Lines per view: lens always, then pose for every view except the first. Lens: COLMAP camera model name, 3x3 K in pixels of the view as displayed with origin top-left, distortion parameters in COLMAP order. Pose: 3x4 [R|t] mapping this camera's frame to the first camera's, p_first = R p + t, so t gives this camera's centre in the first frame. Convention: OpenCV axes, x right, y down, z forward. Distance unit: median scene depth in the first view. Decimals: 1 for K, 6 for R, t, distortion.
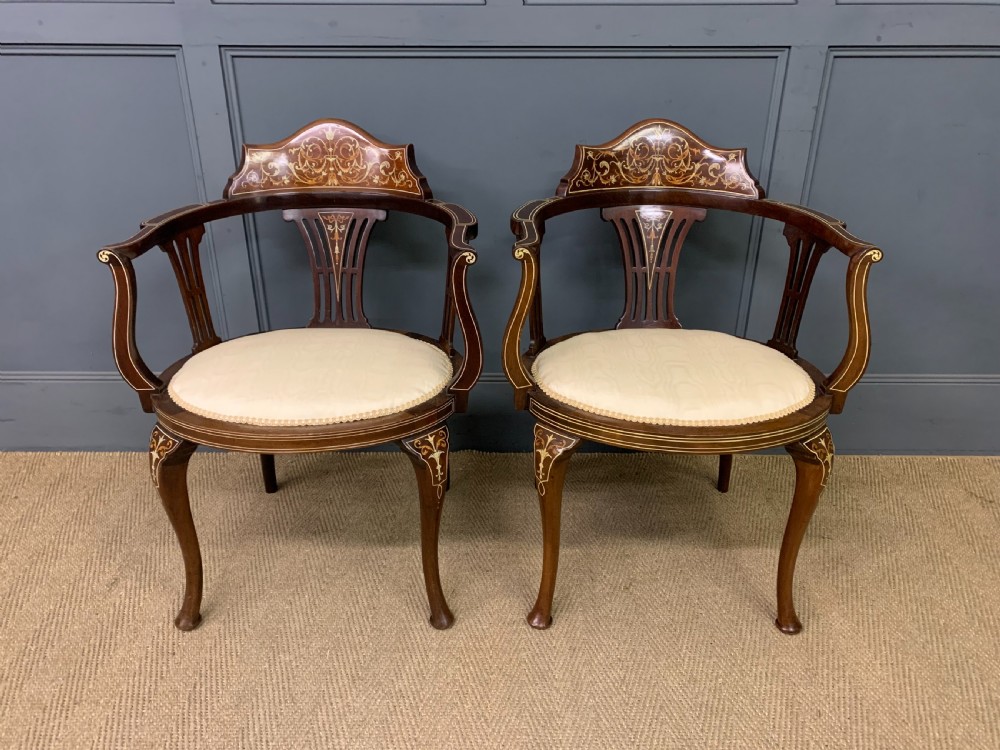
lens RADIAL K [[768.6, 0, 485.9], [0, 768.6, 369.0], [0, 0, 1]] dist [0.040402, -0.035483]
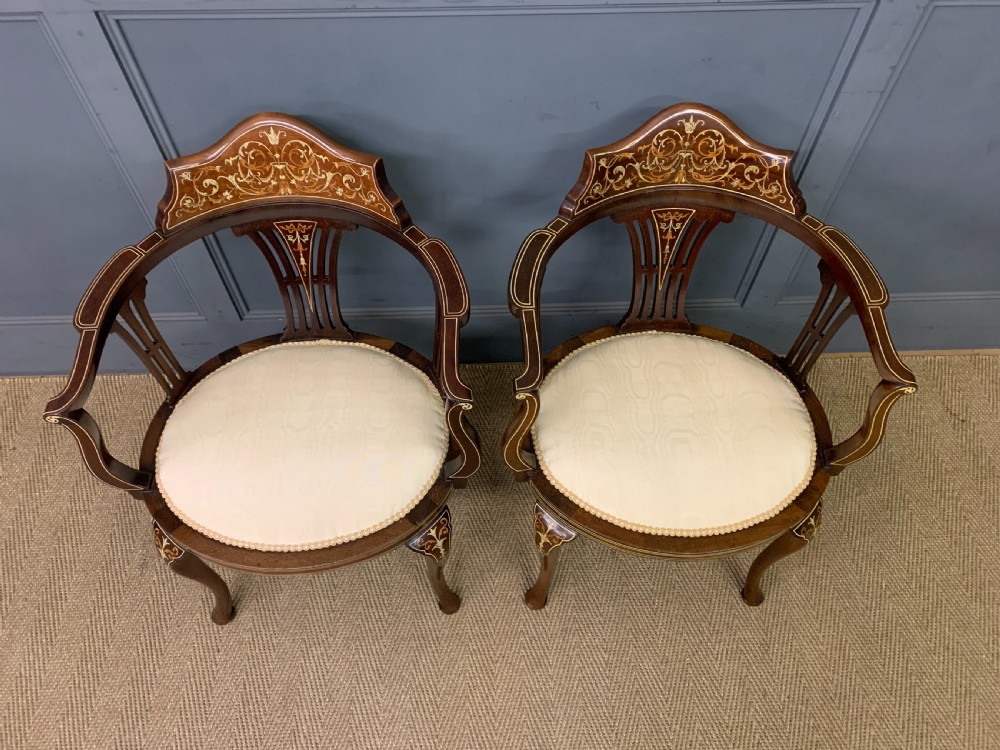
lens RADIAL K [[768.6, 0, 495.9], [0, 768.6, 367.3], [0, 0, 1]] dist [0.040402, -0.035483]
pose [[0.998834, -0.038596, 0.029017, -0.008319], [0.017357, 0.847736, 0.530135, -0.528342], [-0.045060, -0.529013, 0.847417, 0.207193]]
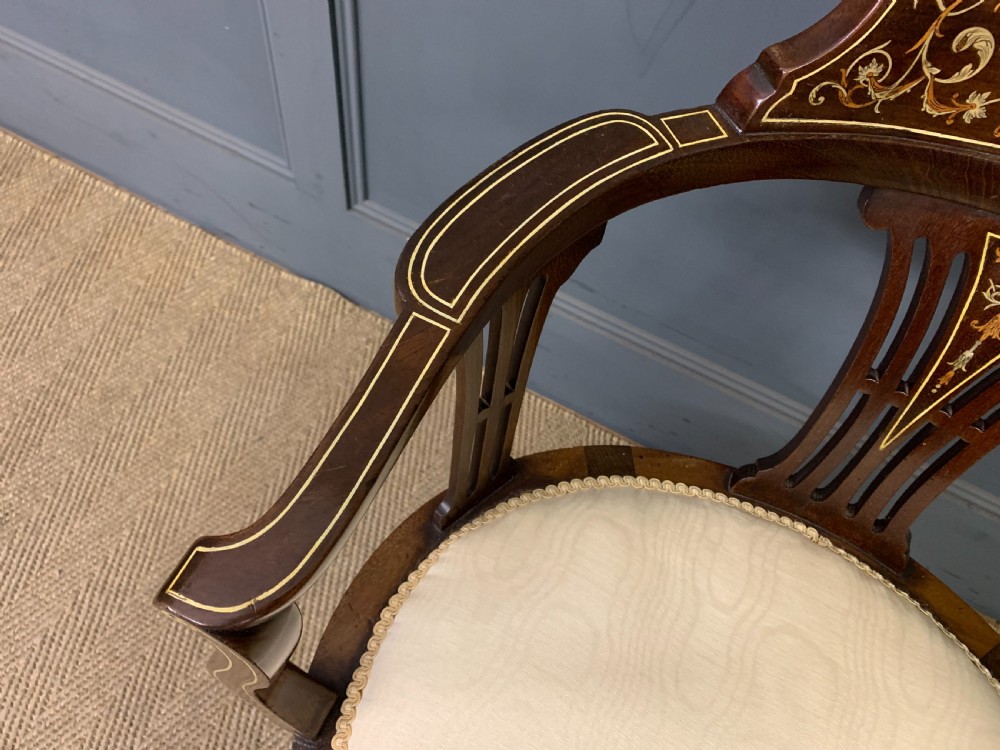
lens RADIAL K [[768.6, 0, 498.4], [0, 768.6, 374.9], [0, 0, 1]] dist [0.040402, -0.035483]
pose [[0.894884, 0.428492, -0.124804, 0.096845], [-0.286963, 0.766614, 0.574418, -0.284872], [0.341810, -0.478224, 0.808992, 0.715669]]
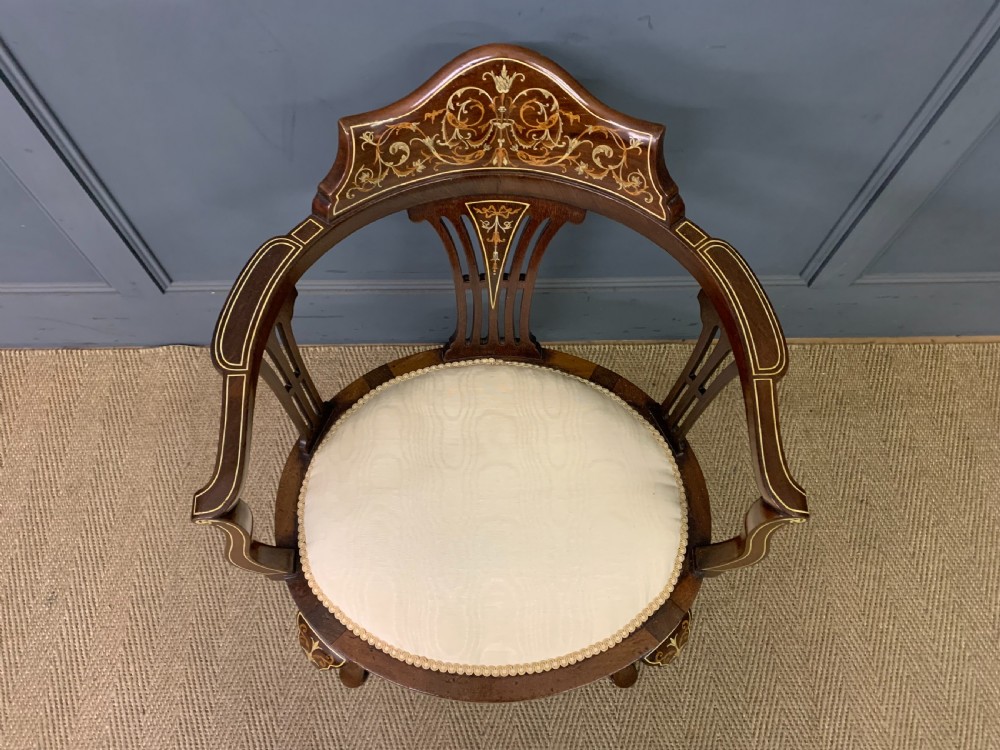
lens RADIAL K [[768.6, 0, 485.9], [0, 768.6, 382.2], [0, 0, 1]] dist [0.040402, -0.035483]
pose [[0.999457, -0.025283, 0.021136, 0.200435], [0.005260, 0.755557, 0.655062, -0.496488], [-0.032532, -0.654595, 0.755279, 0.496111]]
